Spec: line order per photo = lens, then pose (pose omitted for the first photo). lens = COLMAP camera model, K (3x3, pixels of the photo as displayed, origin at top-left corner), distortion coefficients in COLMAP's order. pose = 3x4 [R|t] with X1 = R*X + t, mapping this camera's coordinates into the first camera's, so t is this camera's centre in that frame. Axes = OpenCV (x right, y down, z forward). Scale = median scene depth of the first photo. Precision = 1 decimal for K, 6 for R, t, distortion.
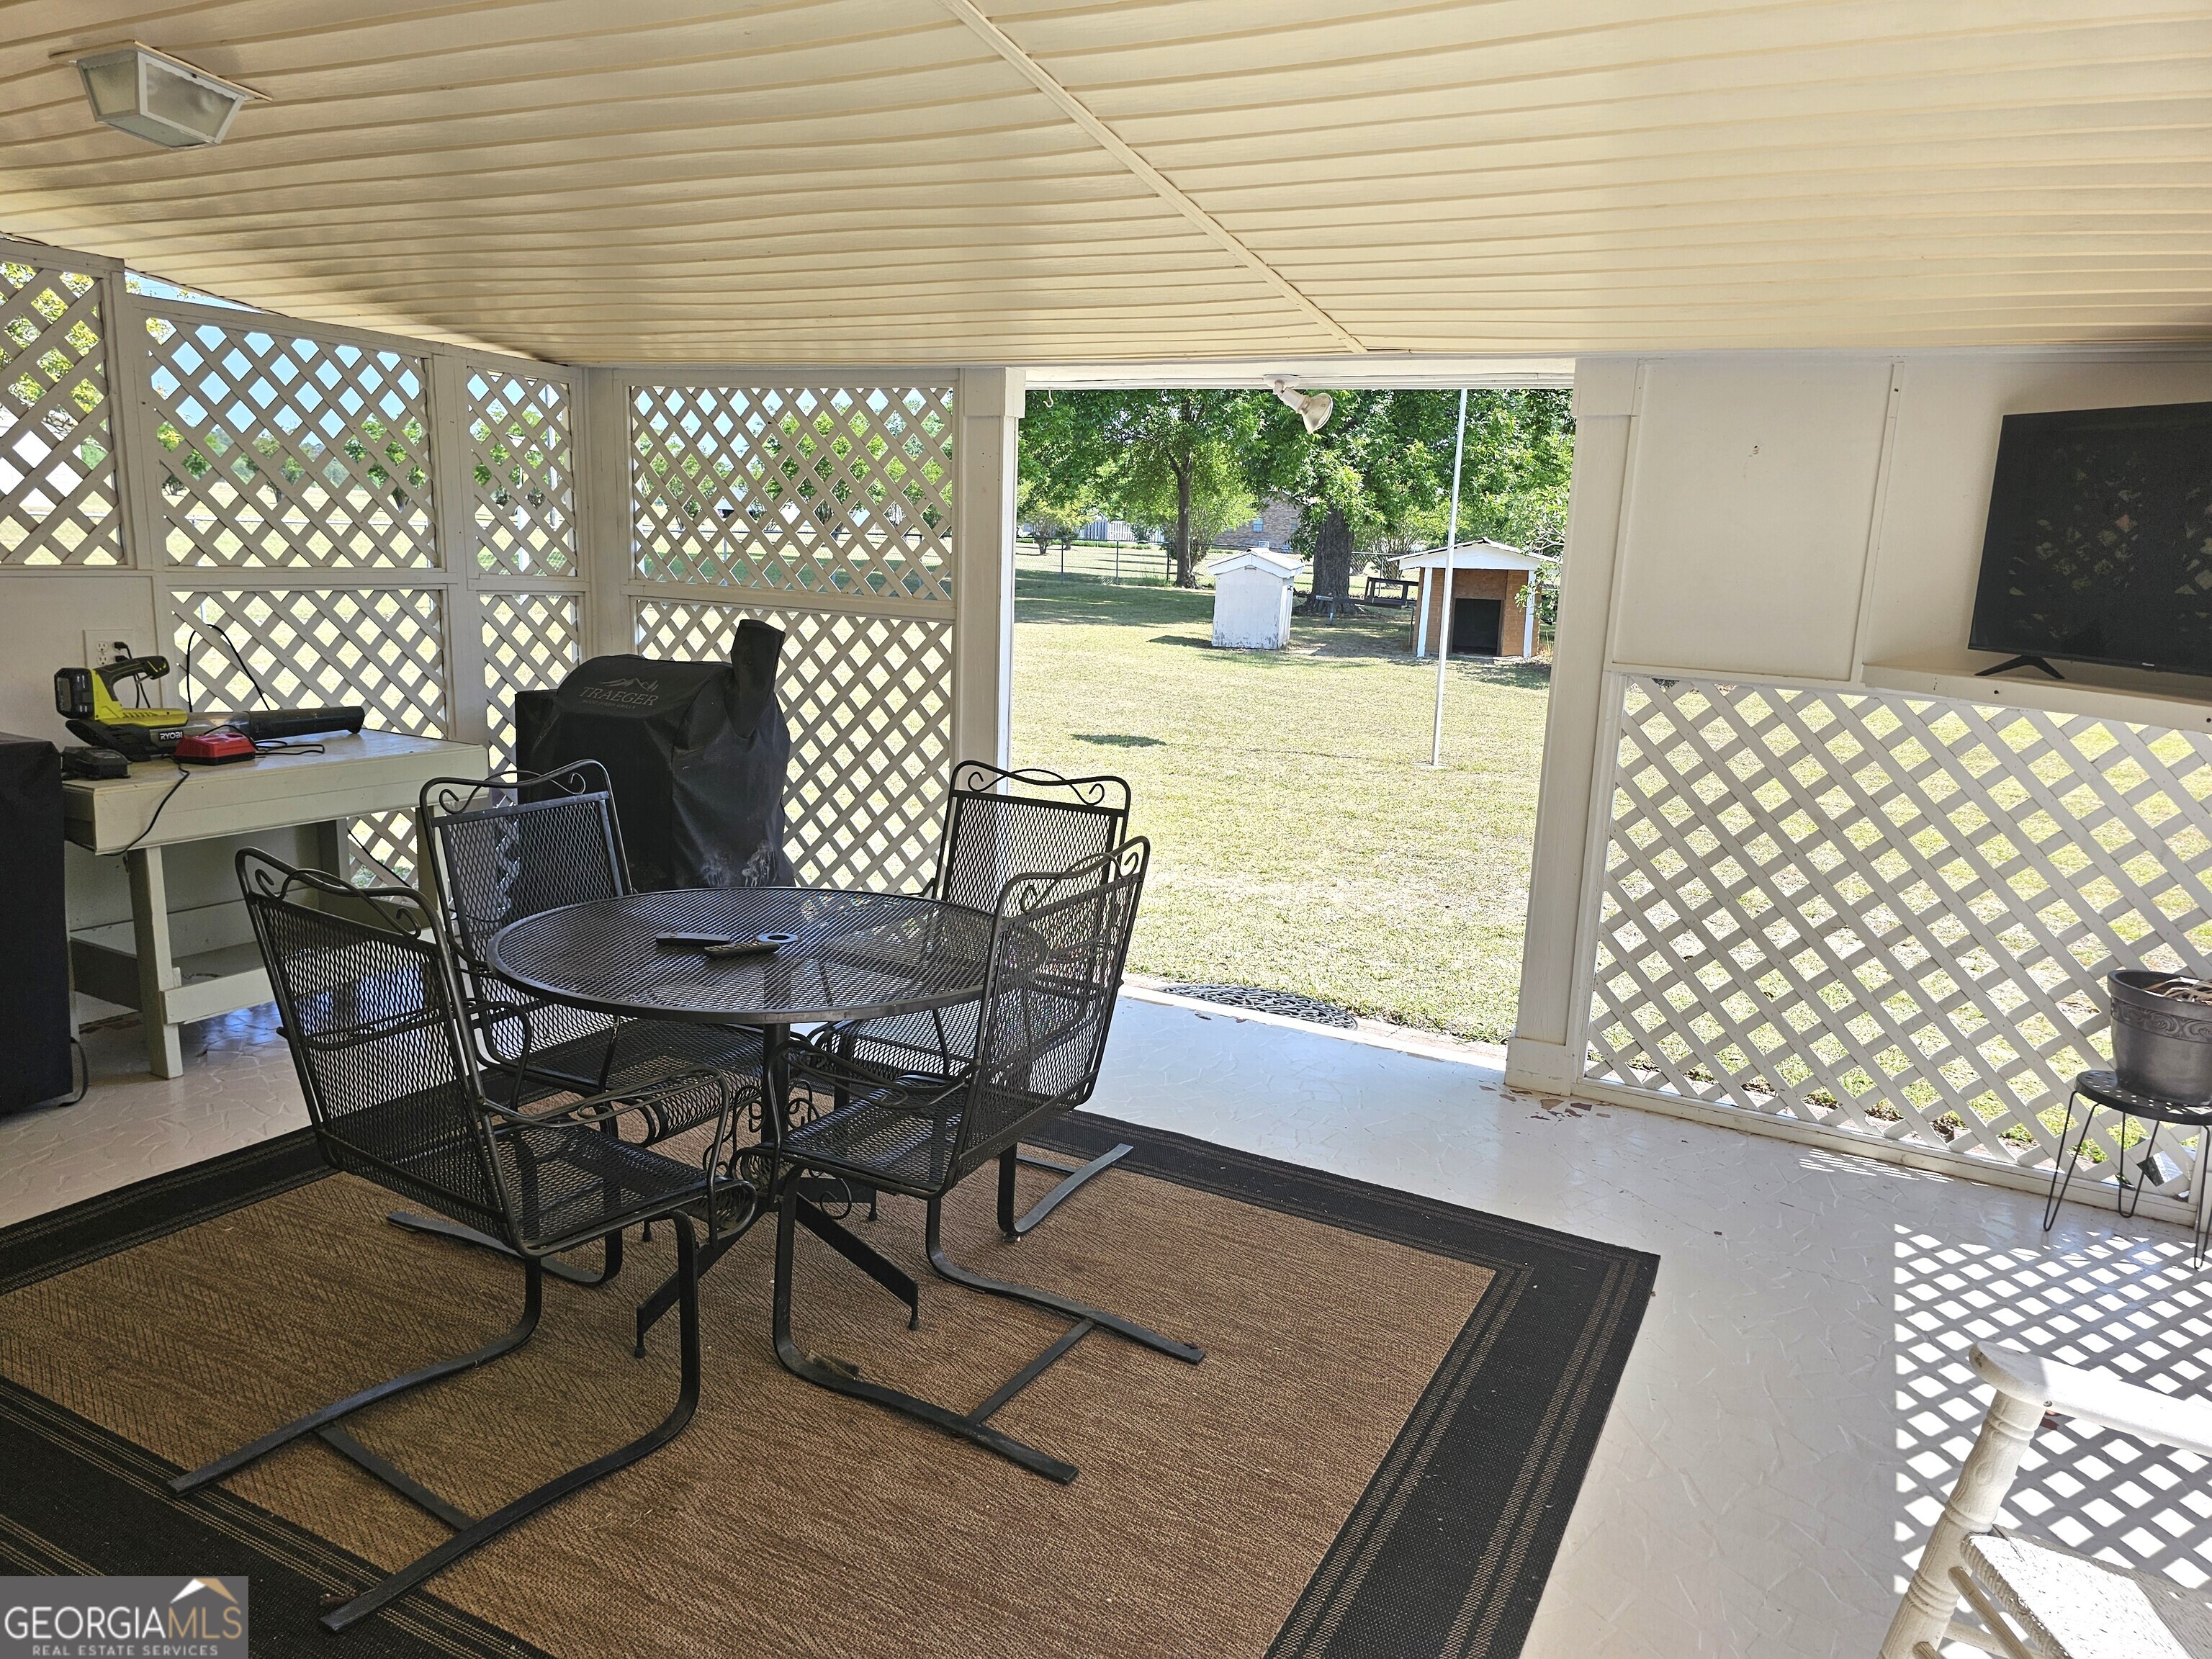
lens RADIAL K [[1492.5, 0, 1106.0], [0, 1492.5, 829.5], [0, 0, 1]] dist [0.074051, -0.082319]
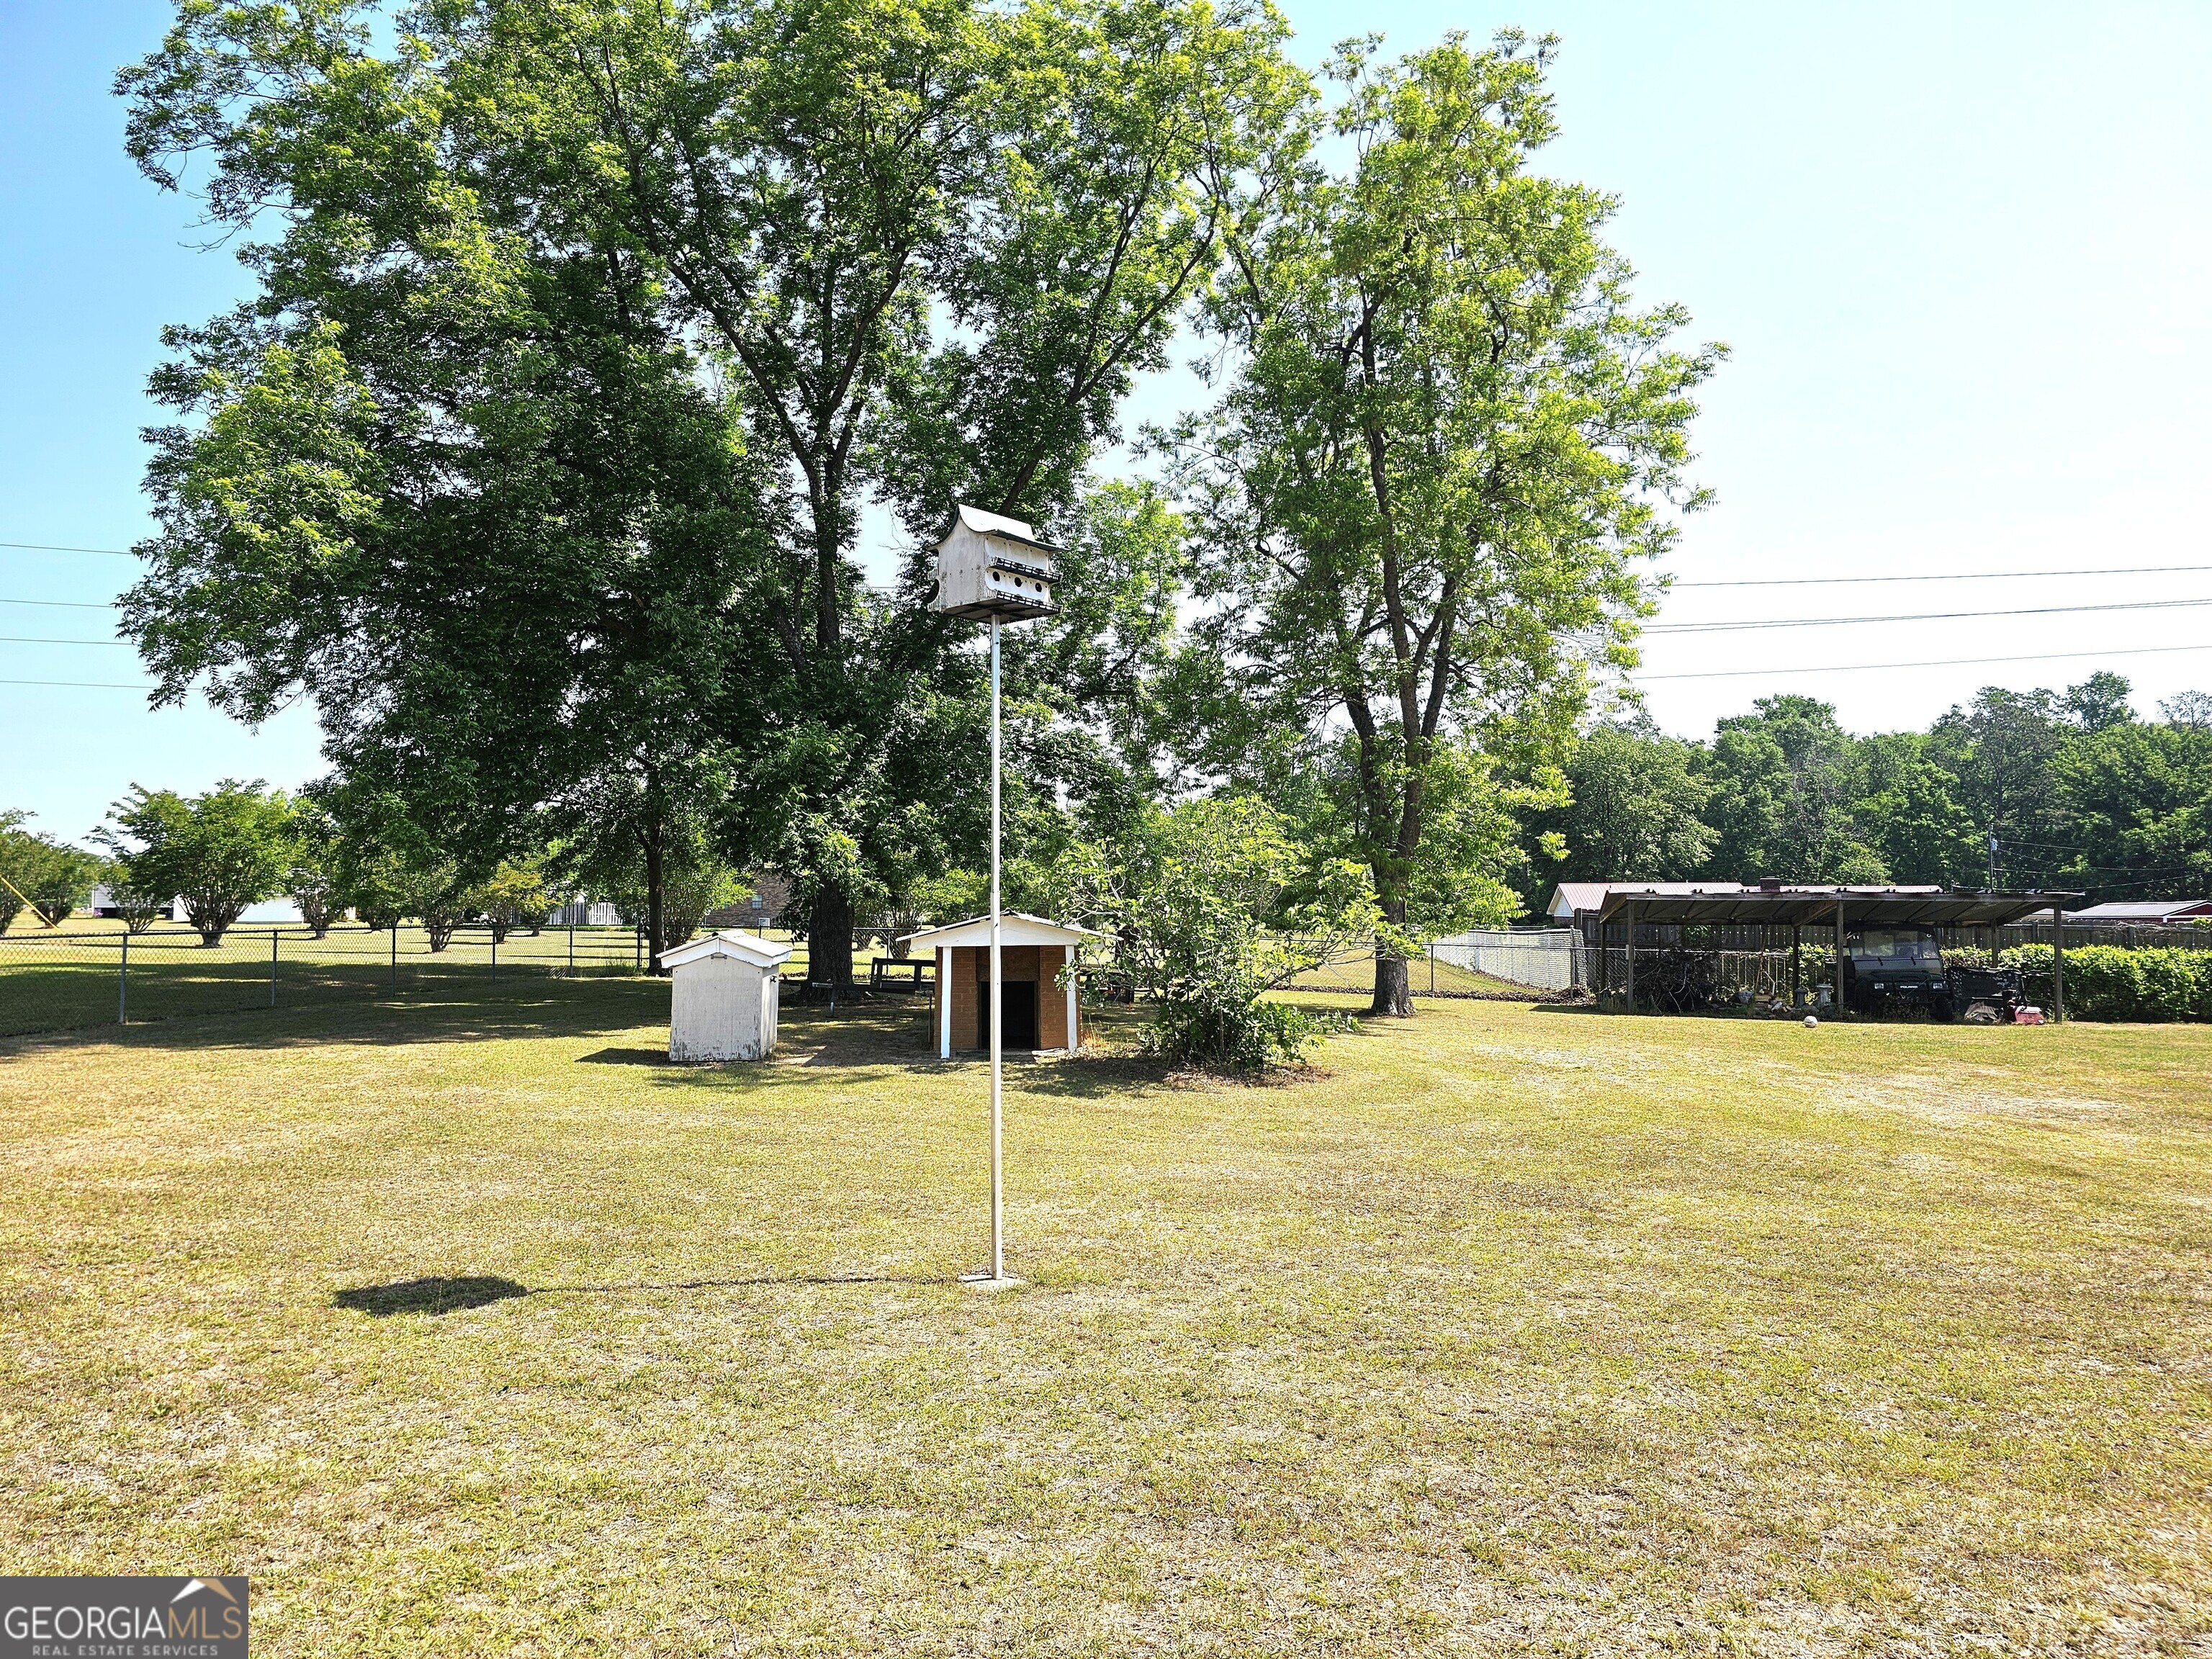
lens RADIAL K [[1544.1, 0, 1107.0], [0, 1544.1, 832.1], [0, 0, 1]] dist [0.063375, -0.065552]
pose [[0.948200, -0.018145, 0.317154, 0.027424], [0.094221, 0.969507, -0.226227, -0.030407], [-0.303379, 0.244391, 0.920997, 0.154717]]
